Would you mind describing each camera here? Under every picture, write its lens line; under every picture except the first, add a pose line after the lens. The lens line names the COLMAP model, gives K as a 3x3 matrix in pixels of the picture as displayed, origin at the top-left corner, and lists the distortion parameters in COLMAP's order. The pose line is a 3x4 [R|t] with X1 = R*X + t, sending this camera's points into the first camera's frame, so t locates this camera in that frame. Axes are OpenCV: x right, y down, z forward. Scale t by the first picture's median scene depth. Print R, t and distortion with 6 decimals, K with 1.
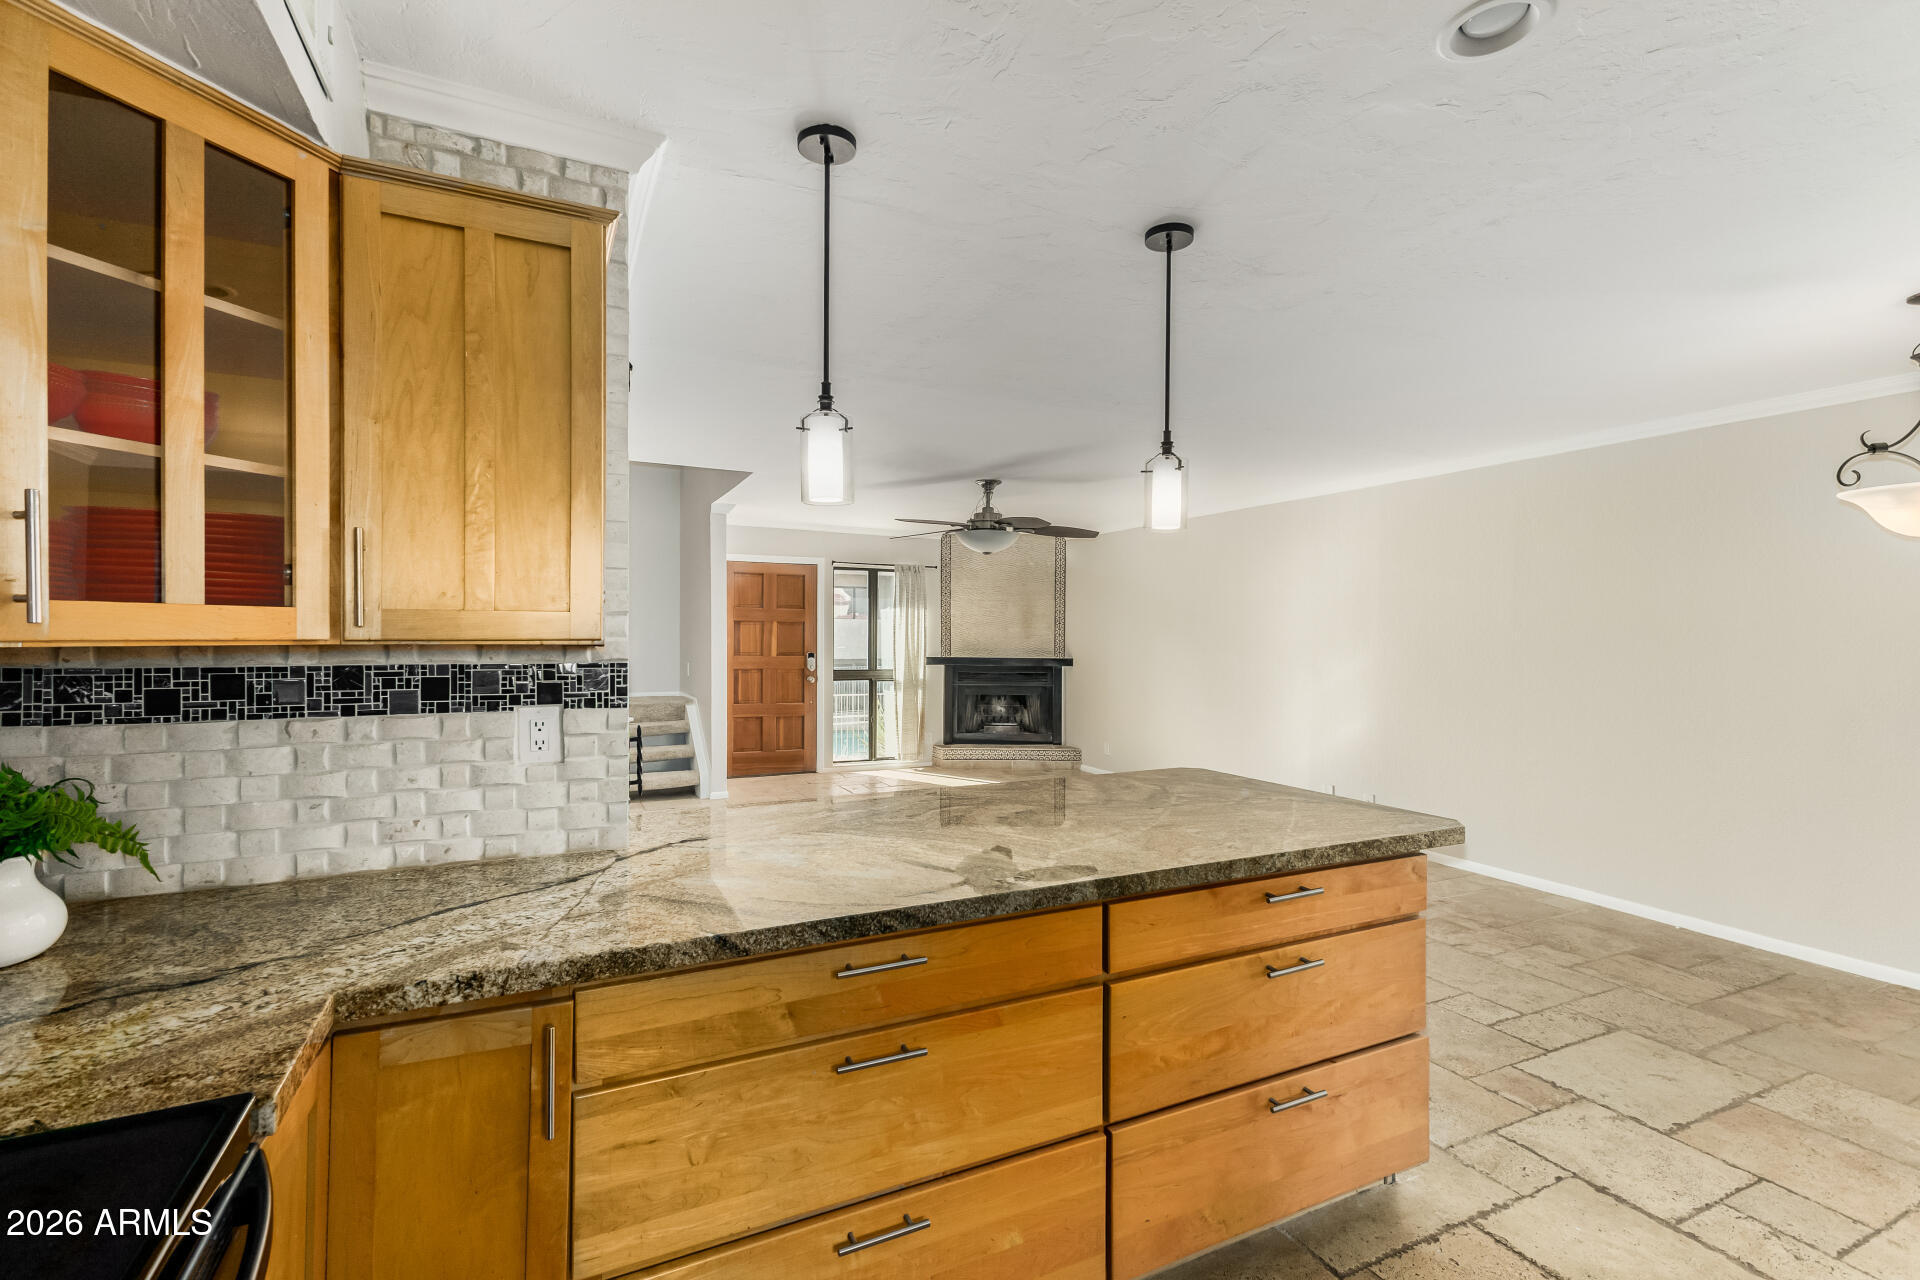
lens RADIAL K [[829.9, 0, 945.5], [0, 829.9, 628.7], [0, 0, 1]] dist [0.010207, -0.004376]
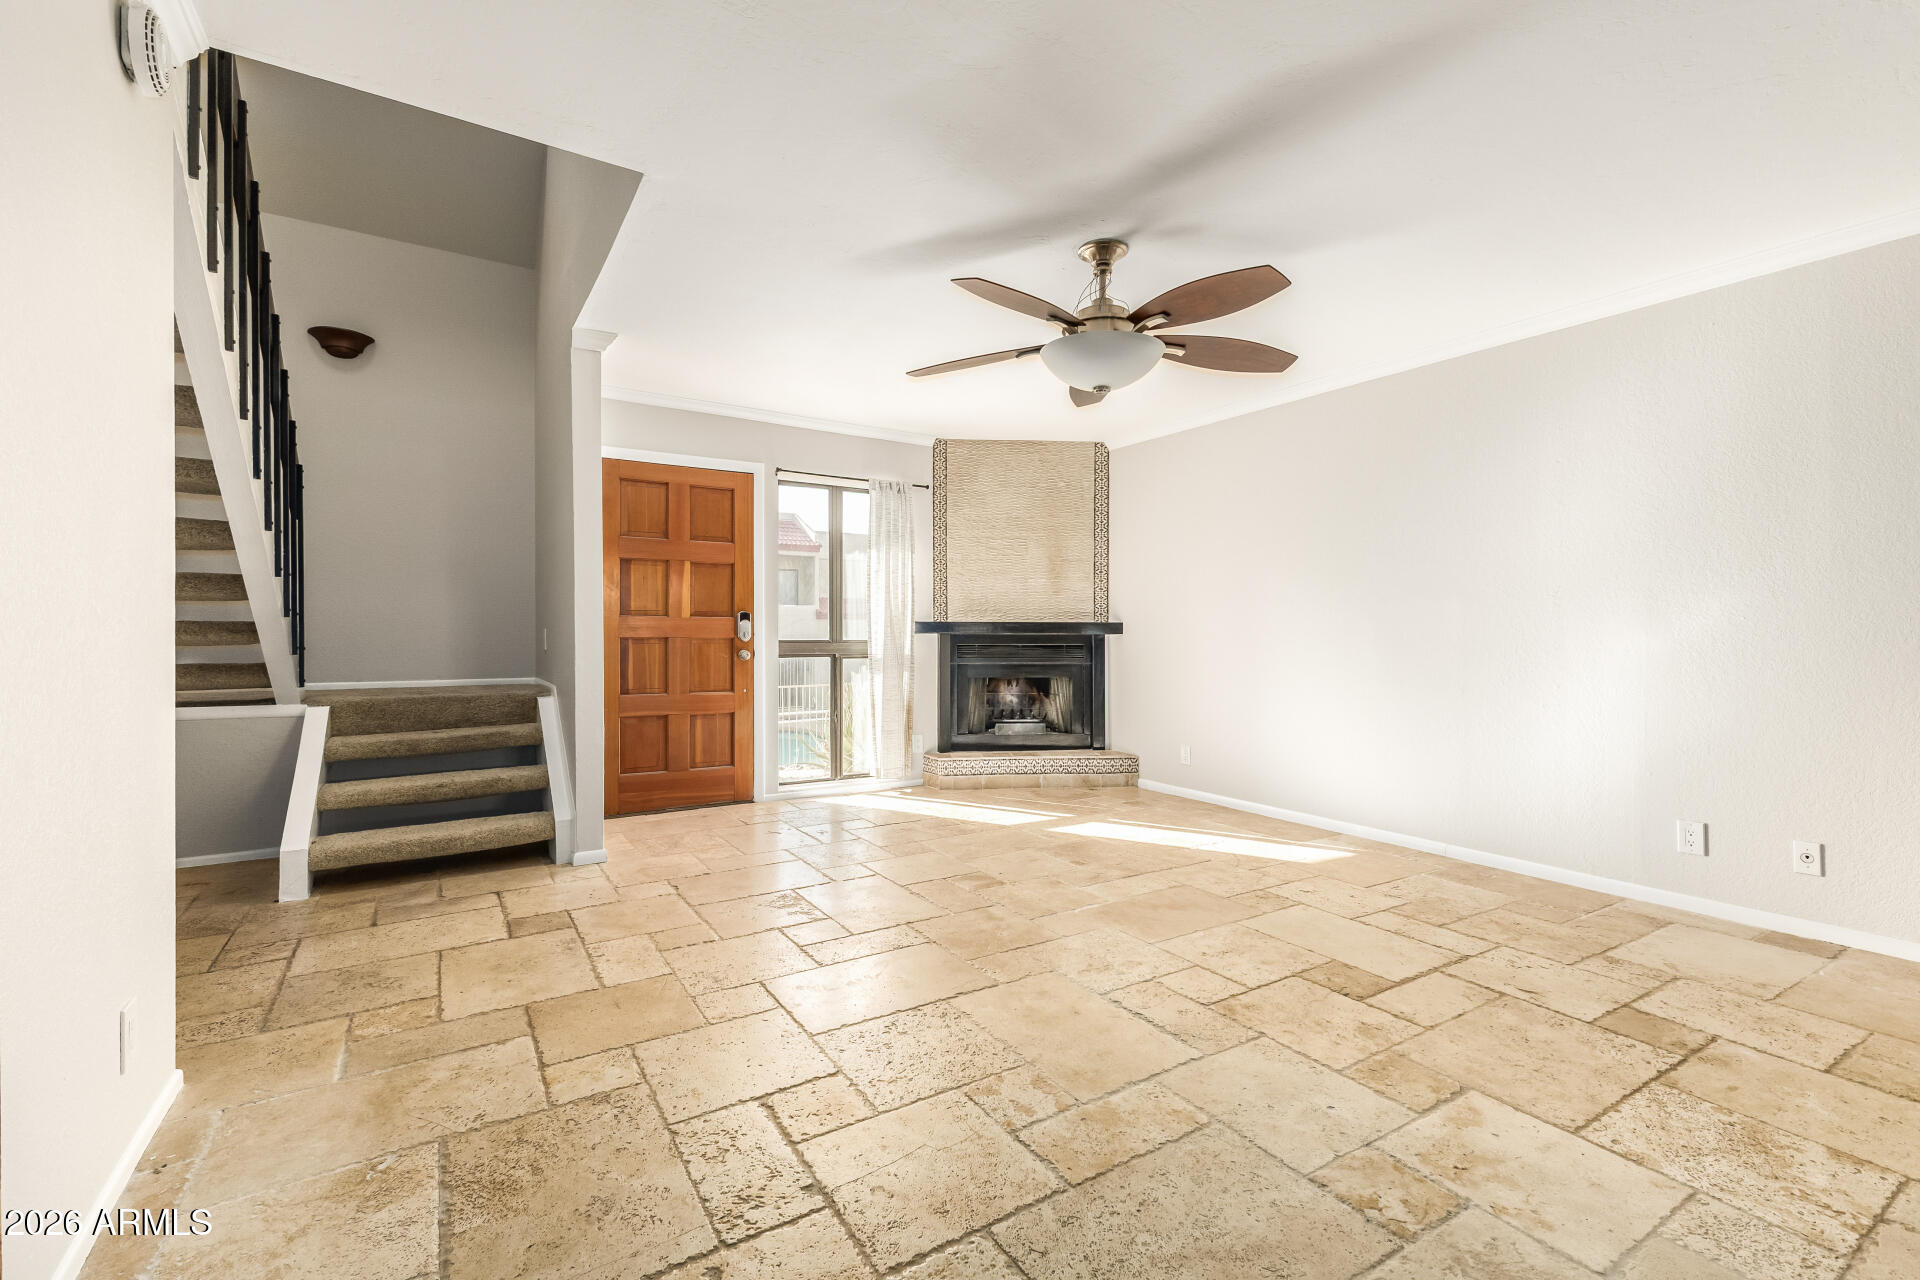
lens RADIAL K [[829.9, 0, 944.2], [0, 829.9, 641.4], [0, 0, 1]] dist [0.010207, -0.004376]
pose [[0.993469, -0.004543, 0.114013, -0.082242], [0.002023, 0.999751, 0.022210, 0.036445], [-0.114085, -0.021834, 0.993231, 0.350708]]
